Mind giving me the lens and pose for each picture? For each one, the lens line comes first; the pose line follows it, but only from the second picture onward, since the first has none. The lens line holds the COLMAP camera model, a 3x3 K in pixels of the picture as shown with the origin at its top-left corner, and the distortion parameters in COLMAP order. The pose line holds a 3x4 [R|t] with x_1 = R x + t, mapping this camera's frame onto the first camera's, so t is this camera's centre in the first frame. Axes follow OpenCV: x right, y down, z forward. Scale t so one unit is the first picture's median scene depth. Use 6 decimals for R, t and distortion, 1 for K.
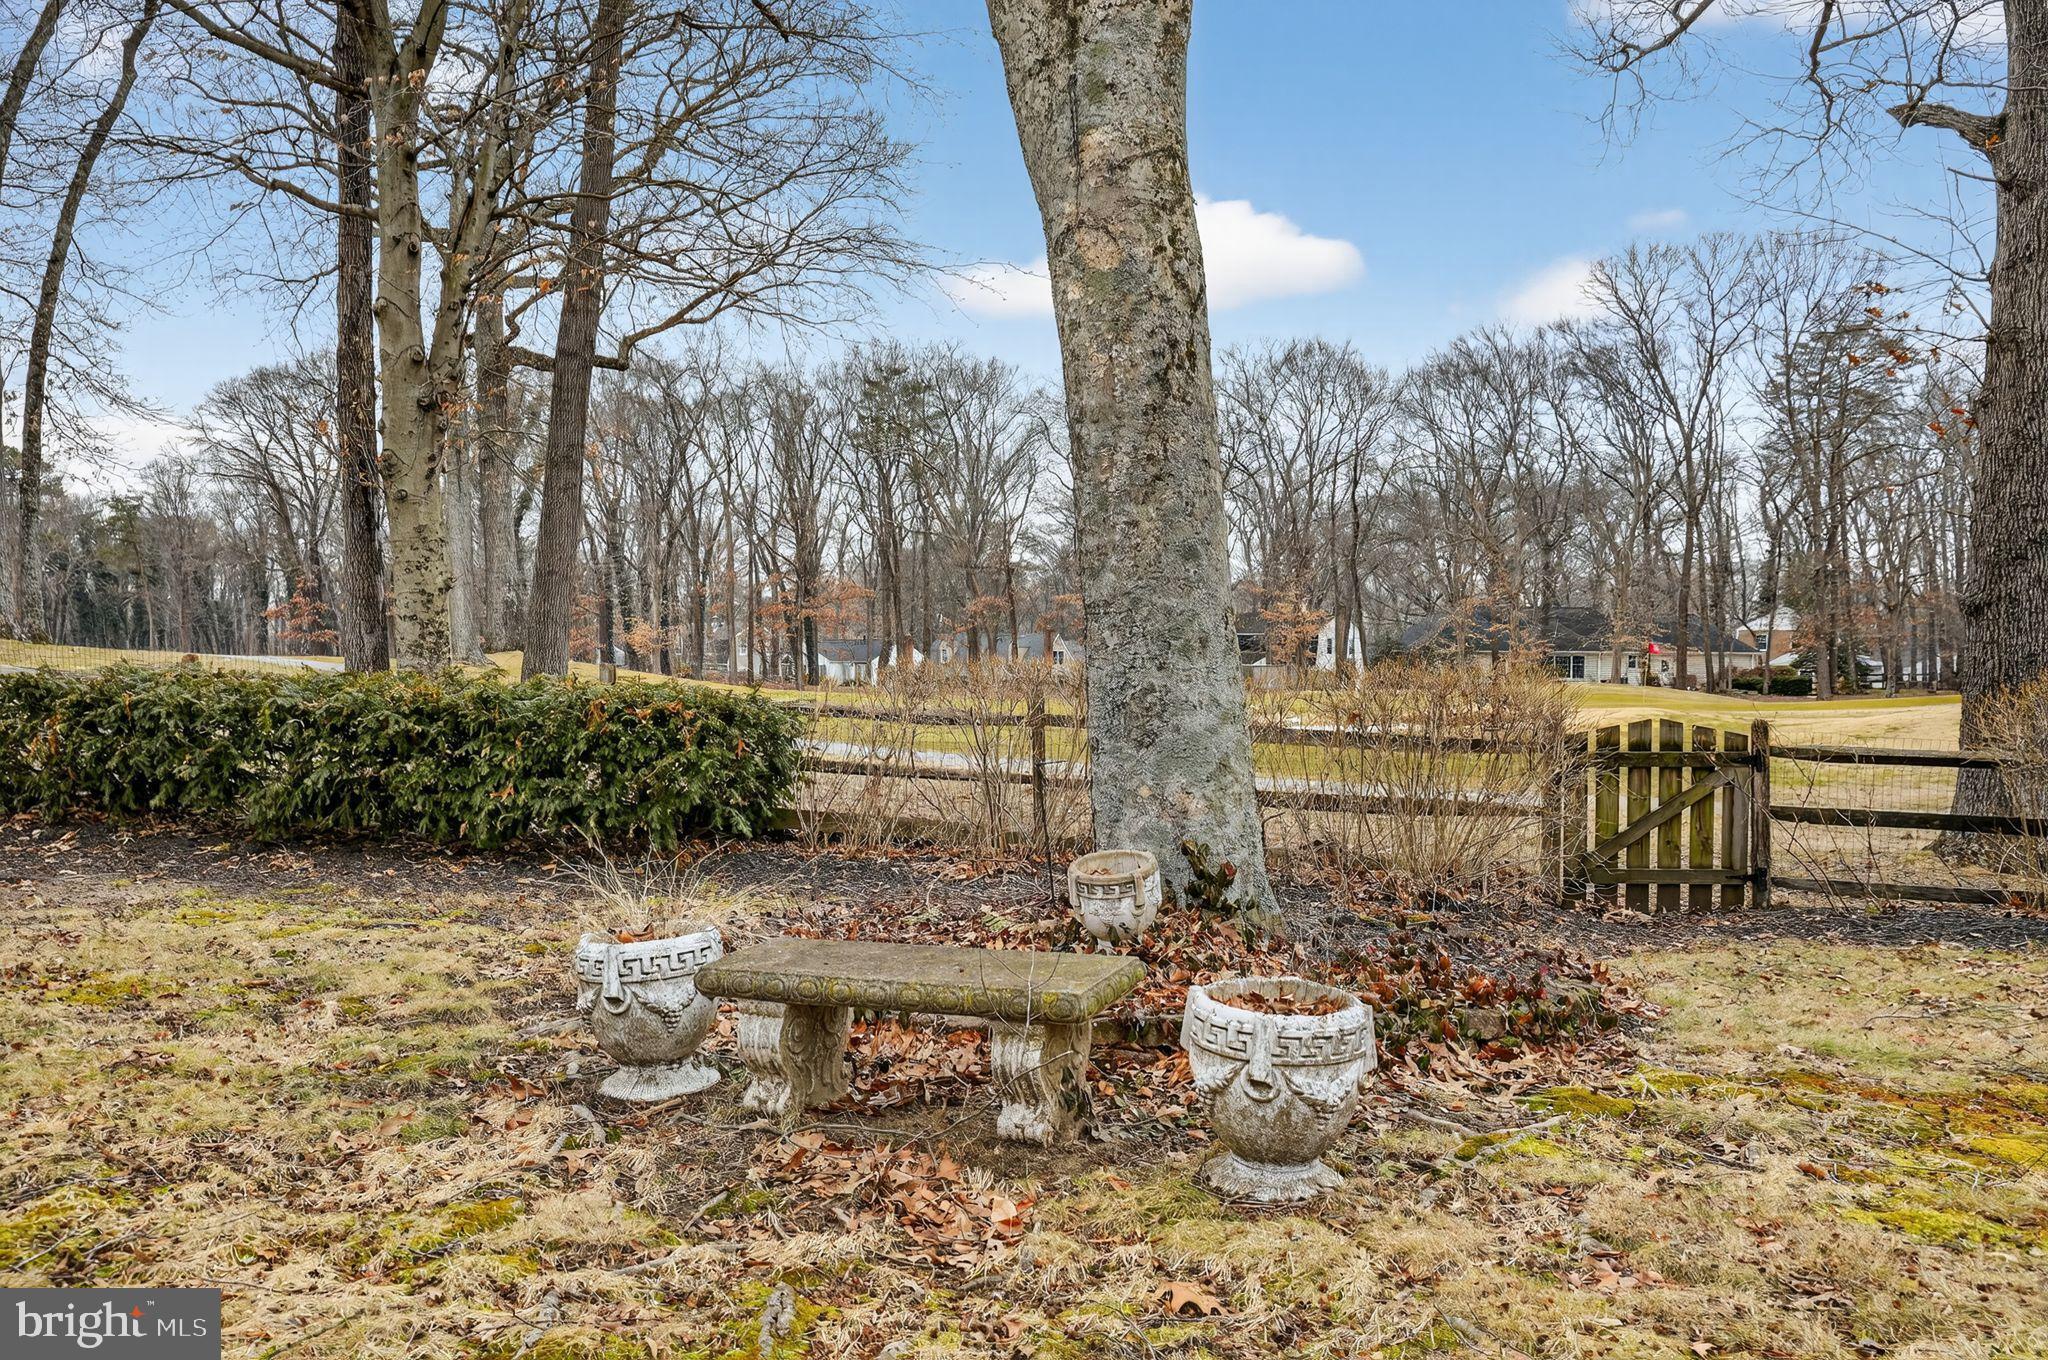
lens RADIAL K [[1542.3, 0, 1005.6], [0, 1542.3, 683.6], [0, 0, 1]] dist [-0.003756, -0.013892]
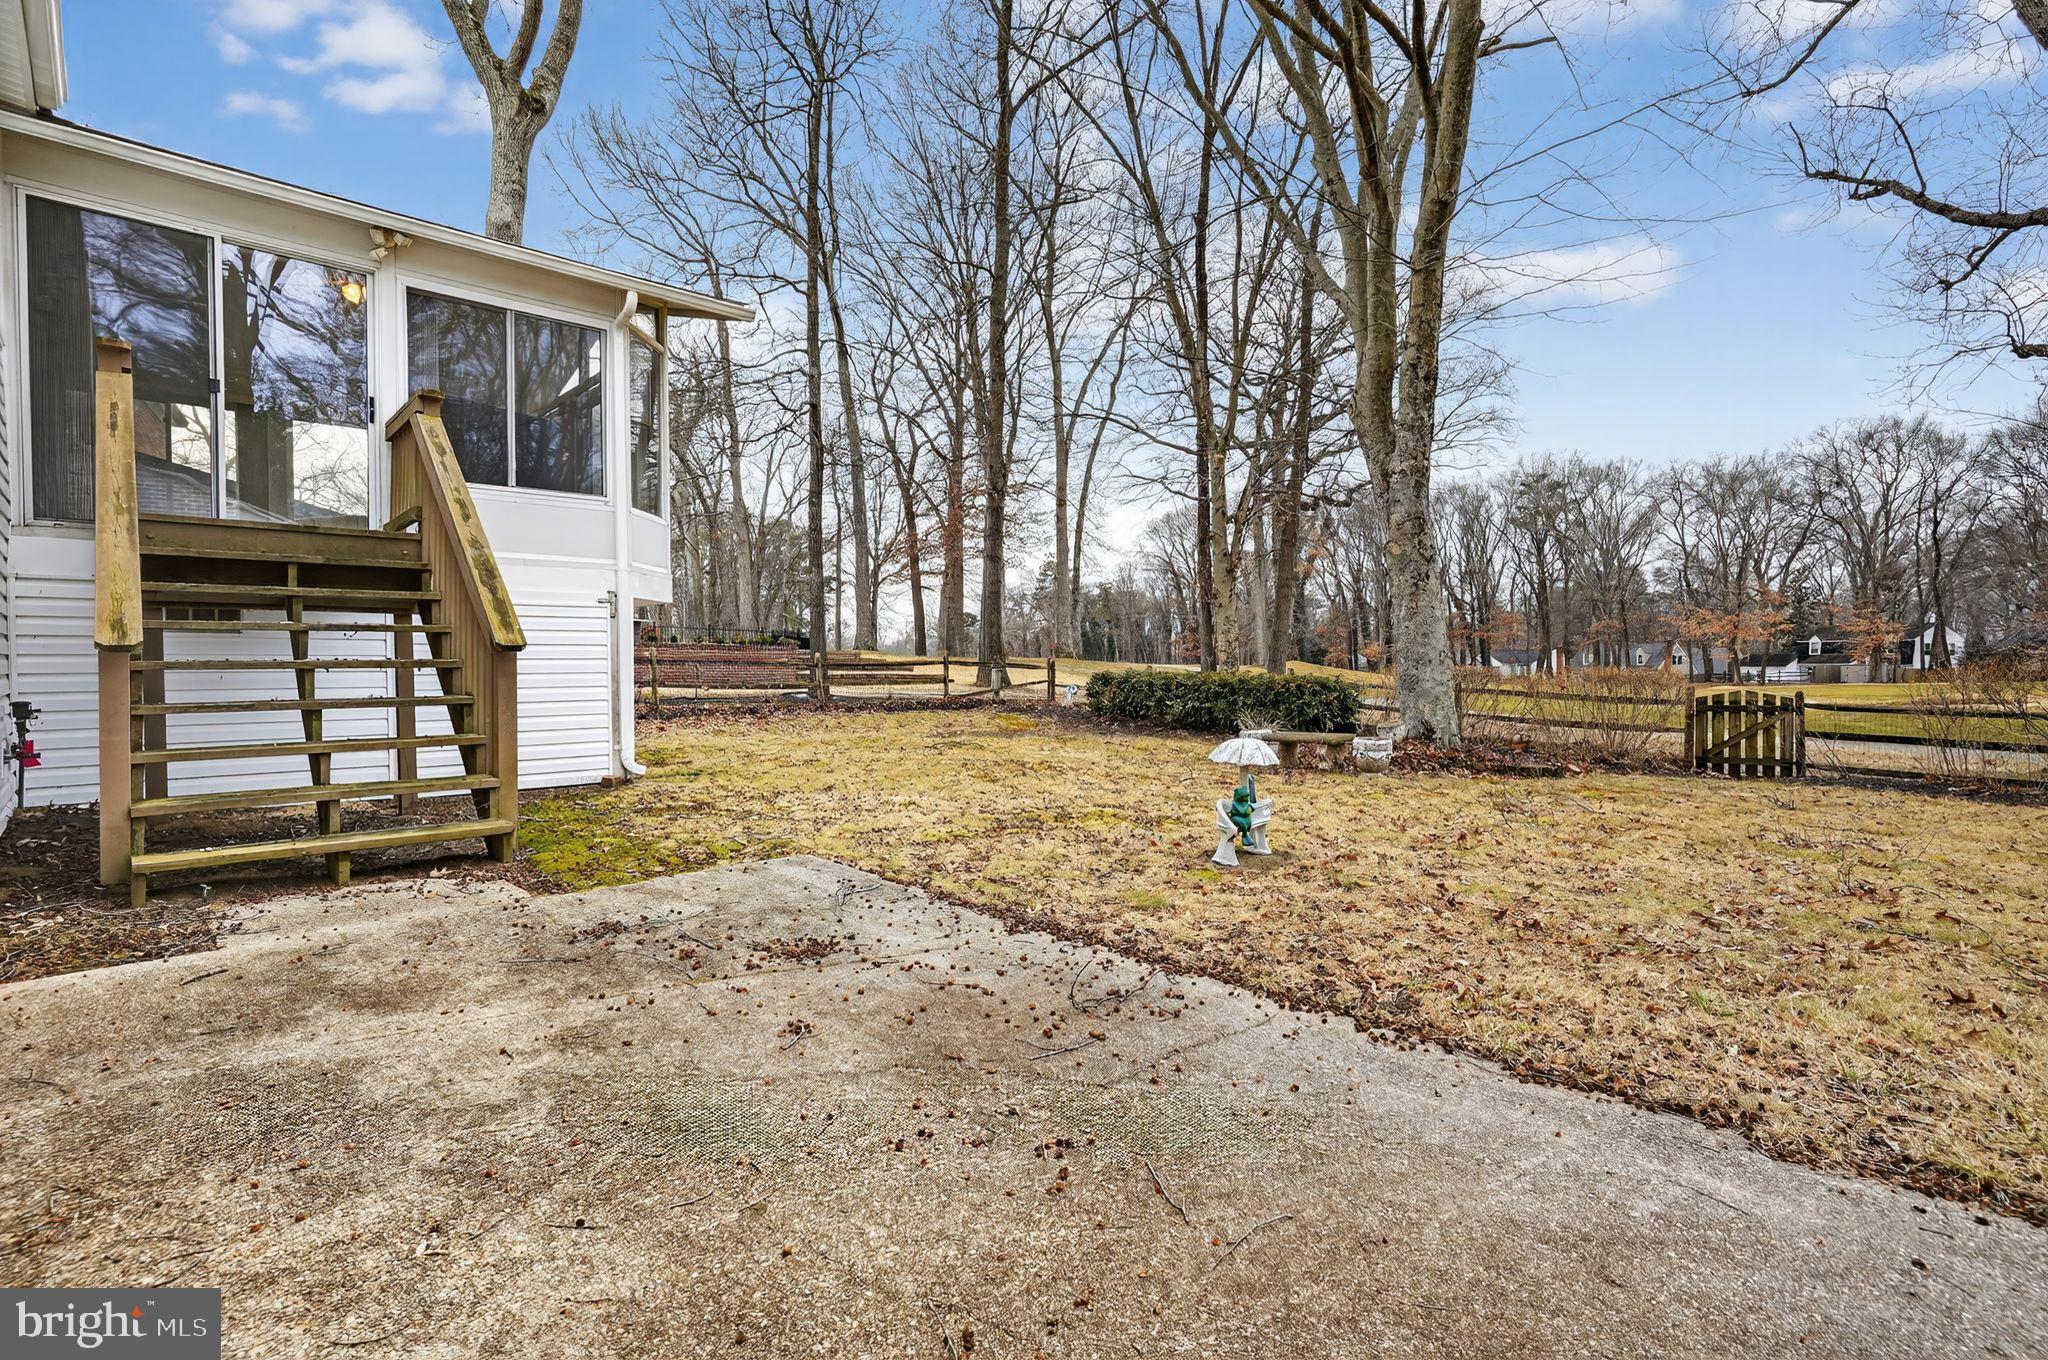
lens RADIAL K [[974.8, 0, 1038.8], [0, 974.8, 685.5], [0, 0, 1]] dist [-0.002609, 0.003855]
pose [[0.835849, 0.003901, -0.548945, 0.046755], [-0.000415, 0.999979, 0.006475, 0.000995], [0.548959, -0.005184, 0.835833, -0.100124]]
